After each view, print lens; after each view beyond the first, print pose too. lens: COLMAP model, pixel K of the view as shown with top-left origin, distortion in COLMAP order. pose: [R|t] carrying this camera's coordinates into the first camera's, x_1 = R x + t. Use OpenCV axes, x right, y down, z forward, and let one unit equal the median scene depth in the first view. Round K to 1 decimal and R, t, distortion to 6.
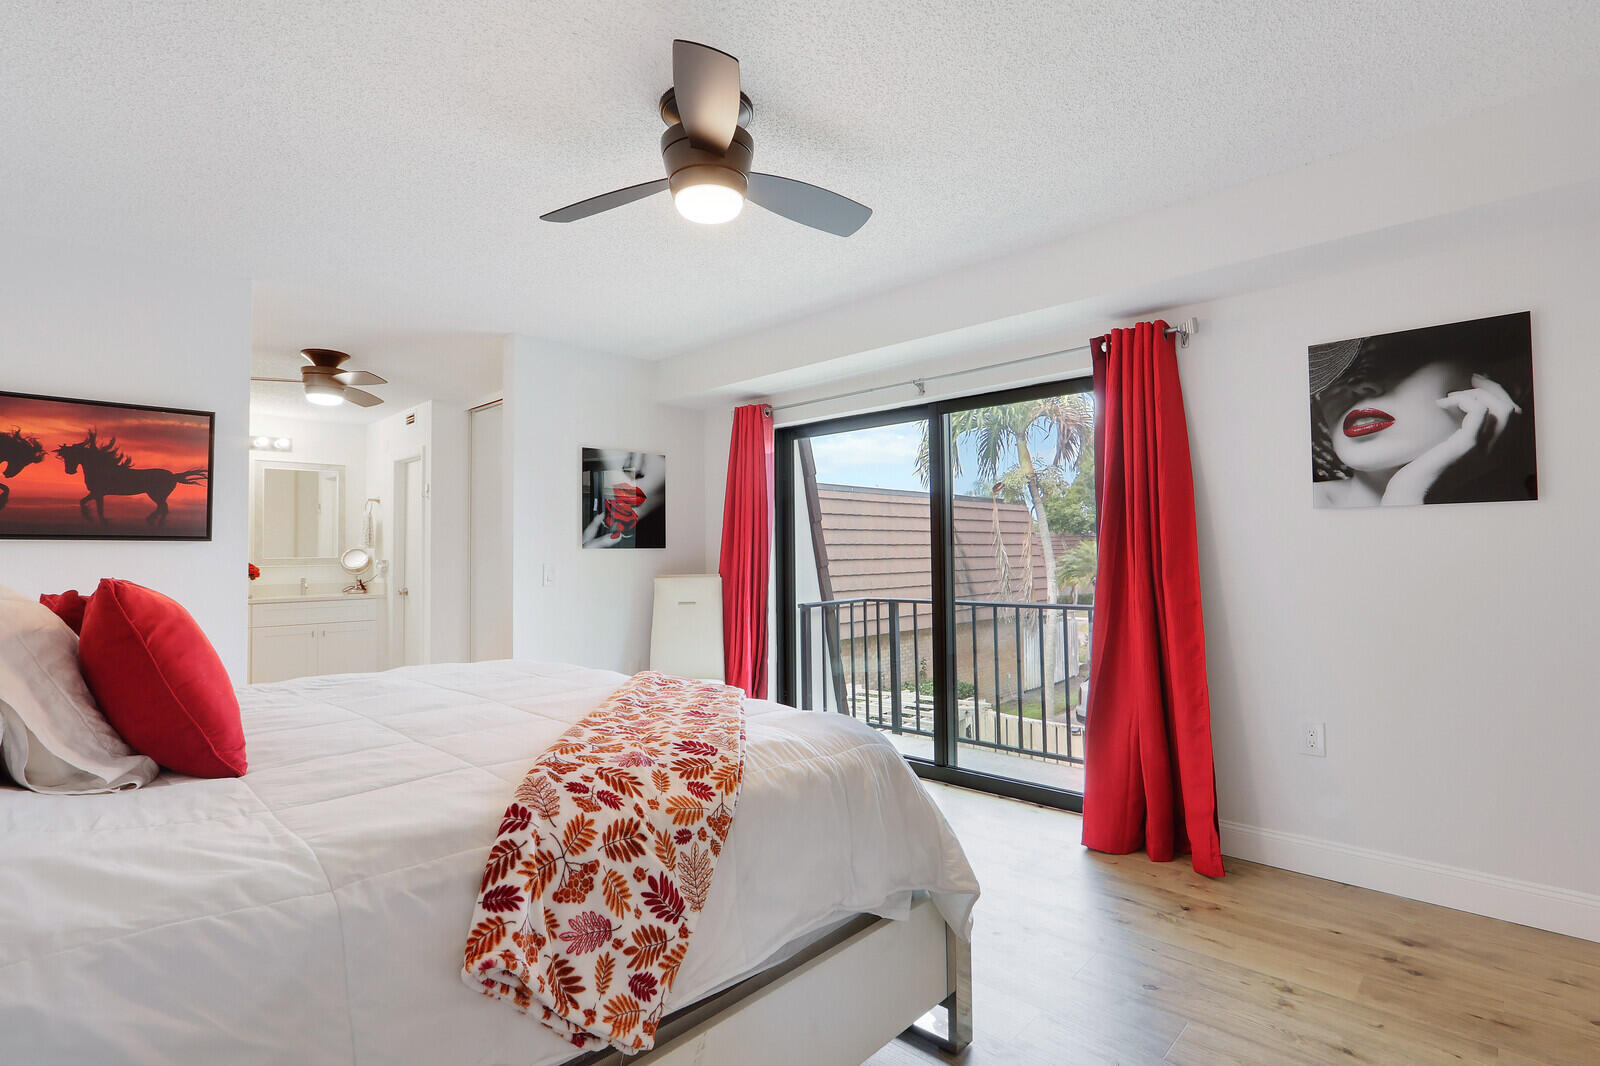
lens RADIAL K [[754.3, 0, 847.8], [0, 754.3, 541.6], [0, 0, 1]] dist [-0.028127, 0.004502]
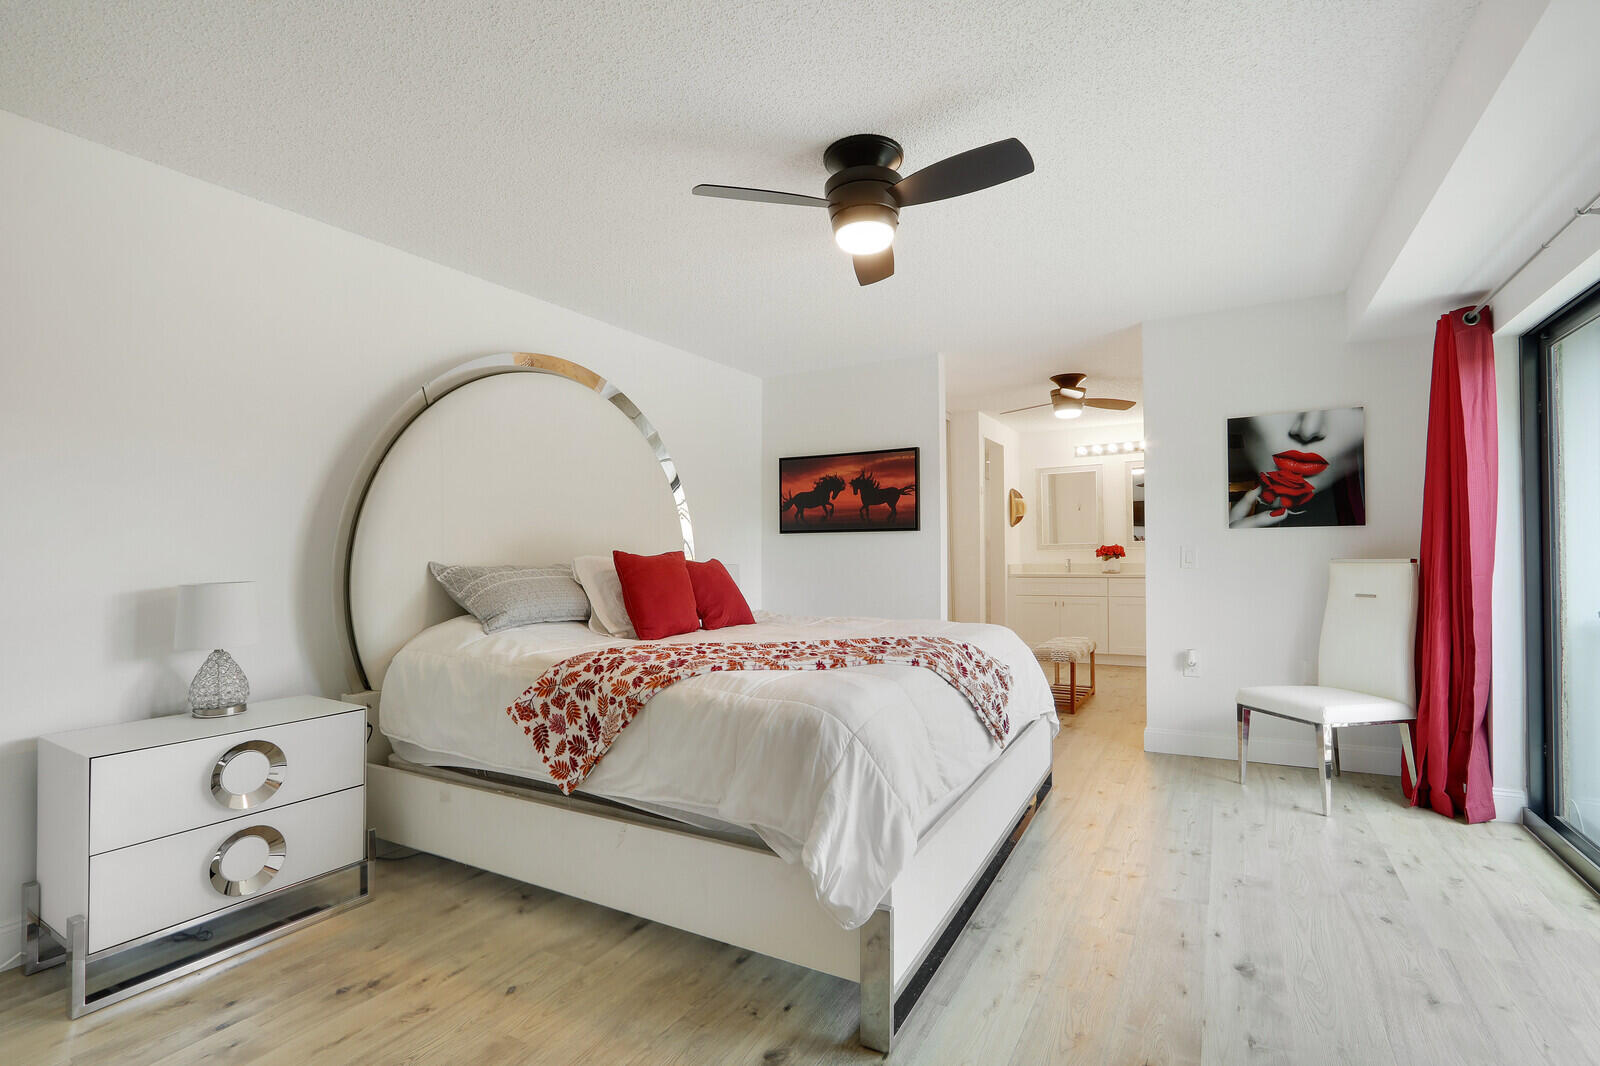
lens RADIAL K [[754.3, 0, 799.5], [0, 754.3, 537.8], [0, 0, 1]] dist [-0.028127, 0.004502]
pose [[0.211579, -0.009875, -0.977311, 0.423783], [0.027978, 0.999600, -0.004043, 0.009316], [0.976960, -0.026488, 0.211771, 0.286247]]
